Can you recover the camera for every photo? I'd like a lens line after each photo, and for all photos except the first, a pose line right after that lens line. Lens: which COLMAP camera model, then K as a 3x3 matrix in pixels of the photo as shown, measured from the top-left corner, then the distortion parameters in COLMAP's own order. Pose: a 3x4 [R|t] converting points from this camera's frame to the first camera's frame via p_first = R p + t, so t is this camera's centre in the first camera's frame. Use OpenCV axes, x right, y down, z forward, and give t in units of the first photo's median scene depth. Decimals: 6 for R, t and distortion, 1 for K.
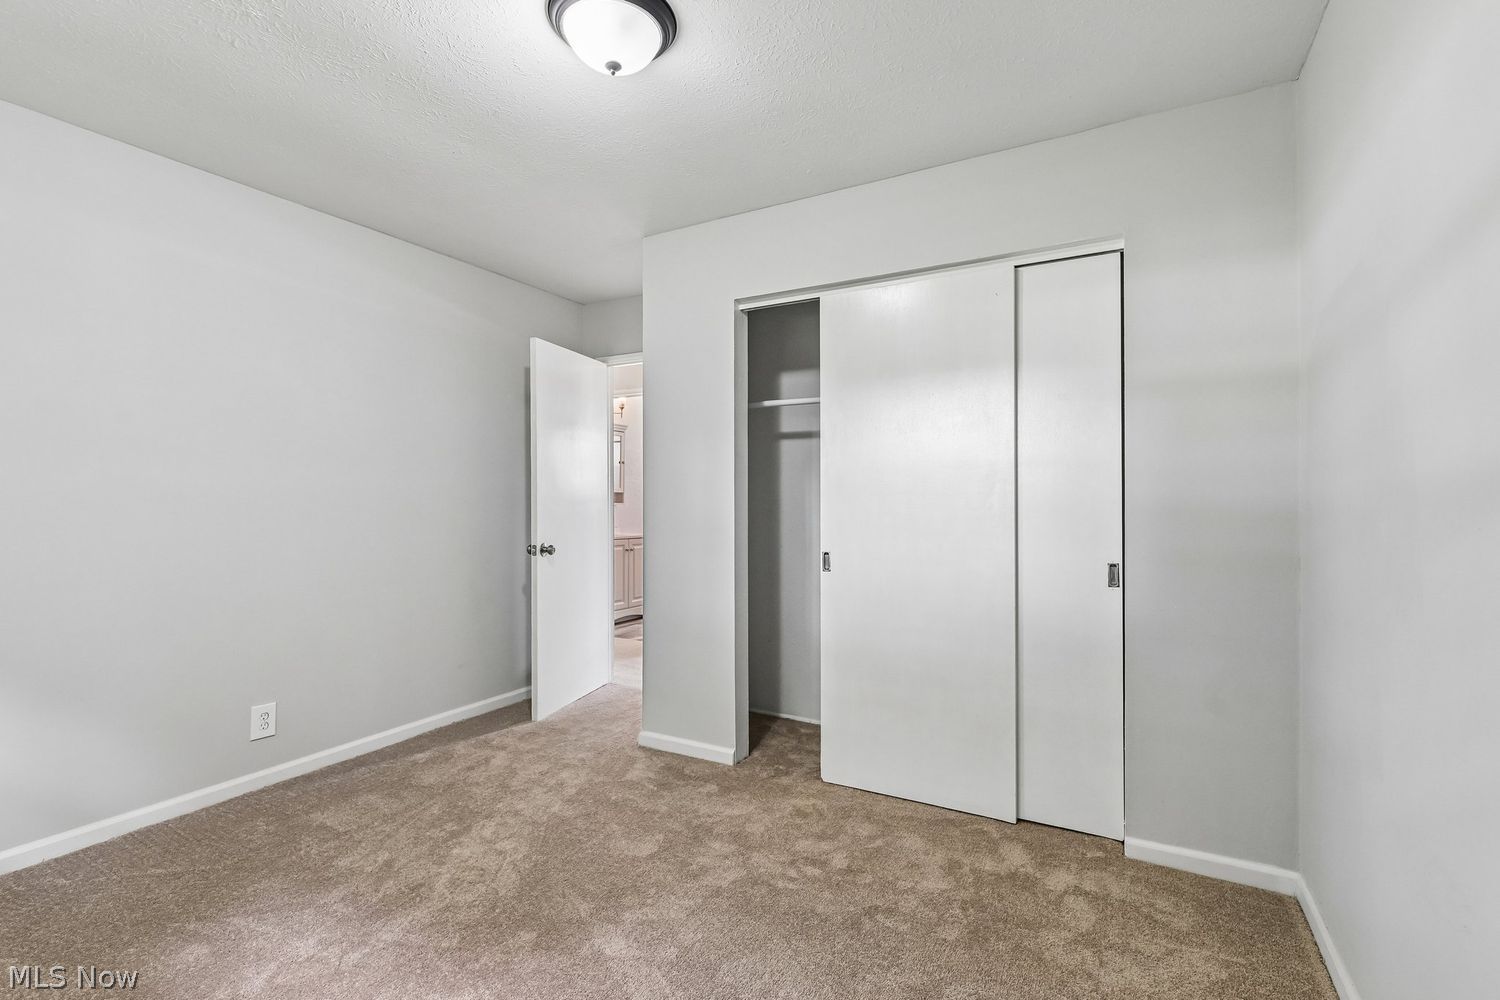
lens RADIAL K [[673.0, 0, 752.0], [0, 673.0, 500.5], [0, 0, 1]] dist [-0.002240, -0.002751]
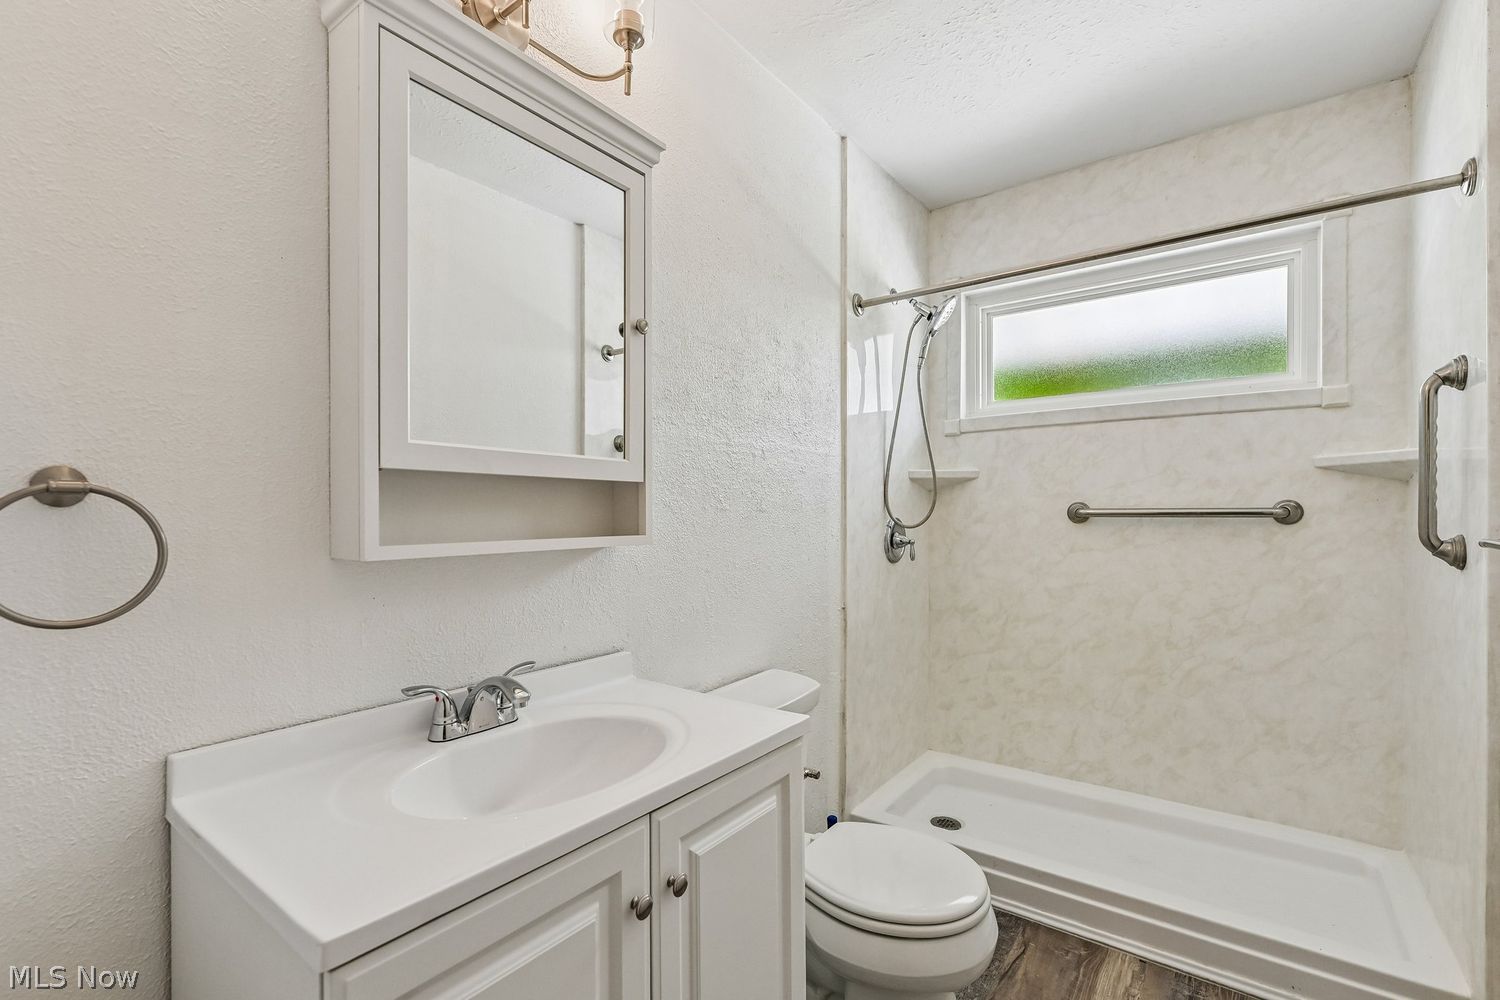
lens RADIAL K [[673.0, 0, 747.1], [0, 673.0, 505.5], [0, 0, 1]] dist [-0.002240, -0.002751]
pose [[0.994068, -0.002706, -0.108726, -0.140143], [0.002645, 0.999996, -0.000707, -0.005155], [0.108728, 0.000415, 0.994071, 0.812059]]
